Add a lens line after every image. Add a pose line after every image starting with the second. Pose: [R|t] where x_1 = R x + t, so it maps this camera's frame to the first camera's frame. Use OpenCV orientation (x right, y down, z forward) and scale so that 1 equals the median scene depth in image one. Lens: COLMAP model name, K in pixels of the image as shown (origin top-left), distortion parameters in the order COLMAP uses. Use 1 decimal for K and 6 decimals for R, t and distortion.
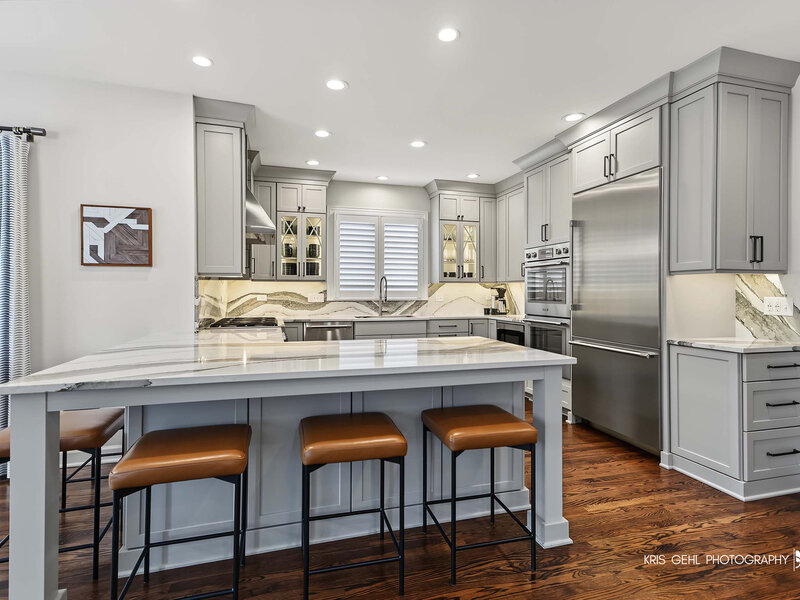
lens RADIAL K [[416.7, 0, 399.3], [0, 416.7, 291.3], [0, 0, 1]] dist [0.024788, 0.000603]
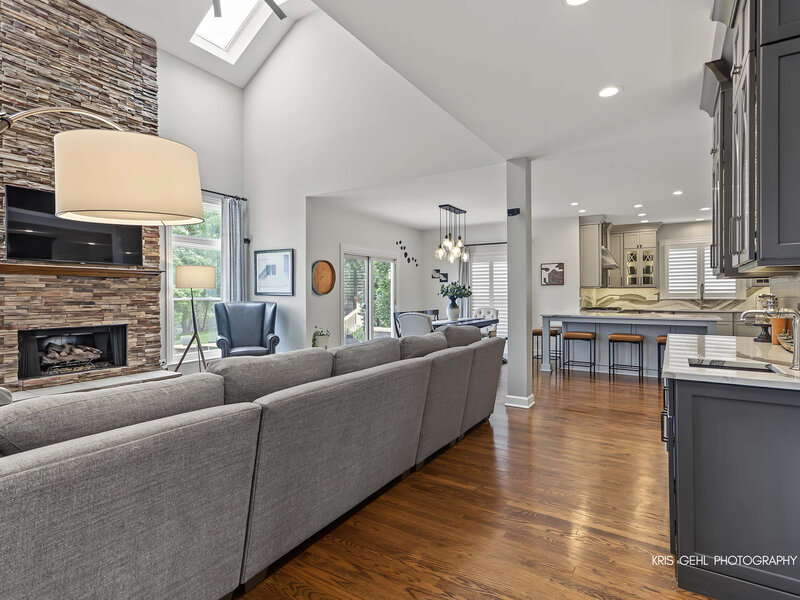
lens RADIAL K [[424.8, 0, 393.2], [0, 424.8, 294.9], [0, 0, 1]] dist [0.009868, 0.000815]
pose [[0.648579, -0.003231, -0.761140, 0.542280], [0.006876, 0.999975, 0.001615, -0.005746], [0.761116, -0.006281, 0.648585, -1.120757]]
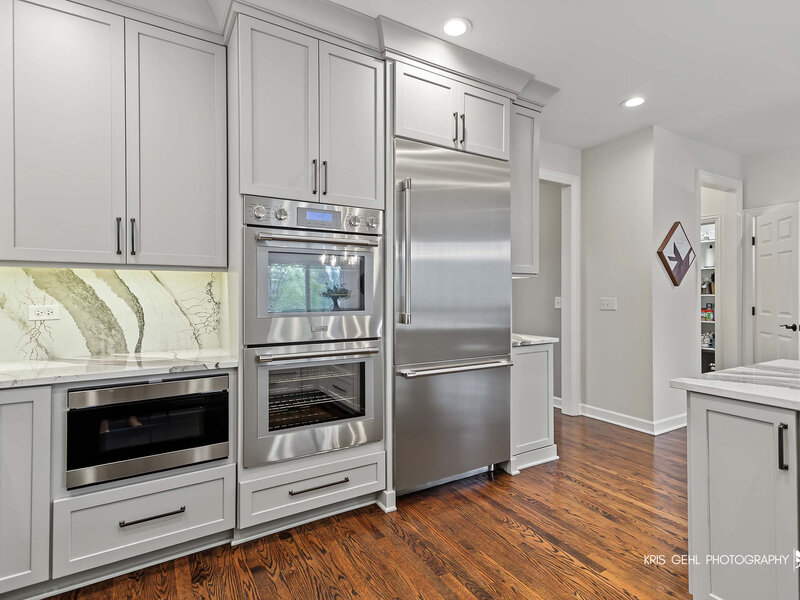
lens RADIAL K [[417.1, 0, 396.6], [0, 417.1, 296.2], [0, 0, 1]] dist [0.021157, 0.000547]
pose [[-0.247234, -0.007190, 0.968929, -0.164841], [-0.003275, 0.999973, 0.006584, 0.000358], [-0.968950, -0.001545, -0.247251, 1.040705]]
